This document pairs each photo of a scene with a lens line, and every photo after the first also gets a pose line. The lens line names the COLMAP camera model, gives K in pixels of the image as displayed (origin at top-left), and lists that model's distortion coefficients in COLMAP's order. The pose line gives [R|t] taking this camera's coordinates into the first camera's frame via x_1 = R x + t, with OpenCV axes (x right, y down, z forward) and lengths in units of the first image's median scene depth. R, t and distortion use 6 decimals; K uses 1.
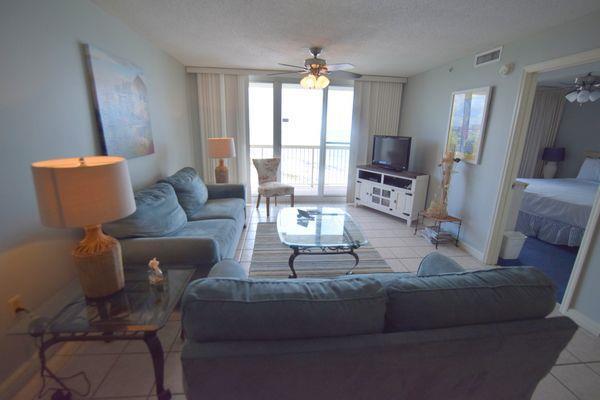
lens RADIAL K [[270.8, 0, 301.7], [0, 270.8, 199.6], [0, 0, 1]] dist [-0.018080, 0.003028]
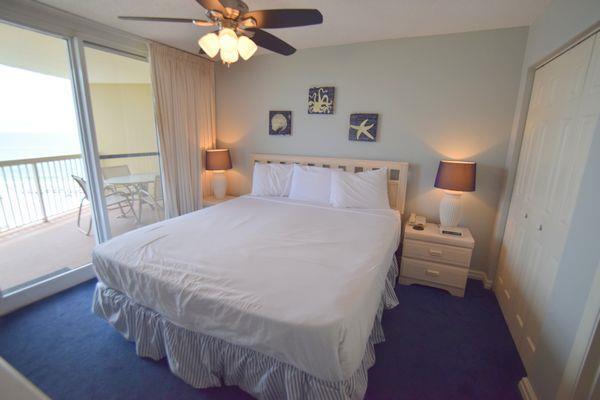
lens RADIAL K [[270.8, 0, 300.9], [0, 270.8, 196.2], [0, 0, 1]] dist [-0.018080, 0.003028]
pose [[0.524223, -0.209046, 0.825524, 0.700393], [0.204426, 0.971947, 0.116310, -0.166990], [-0.826680, 0.107786, 0.552252, 0.684026]]
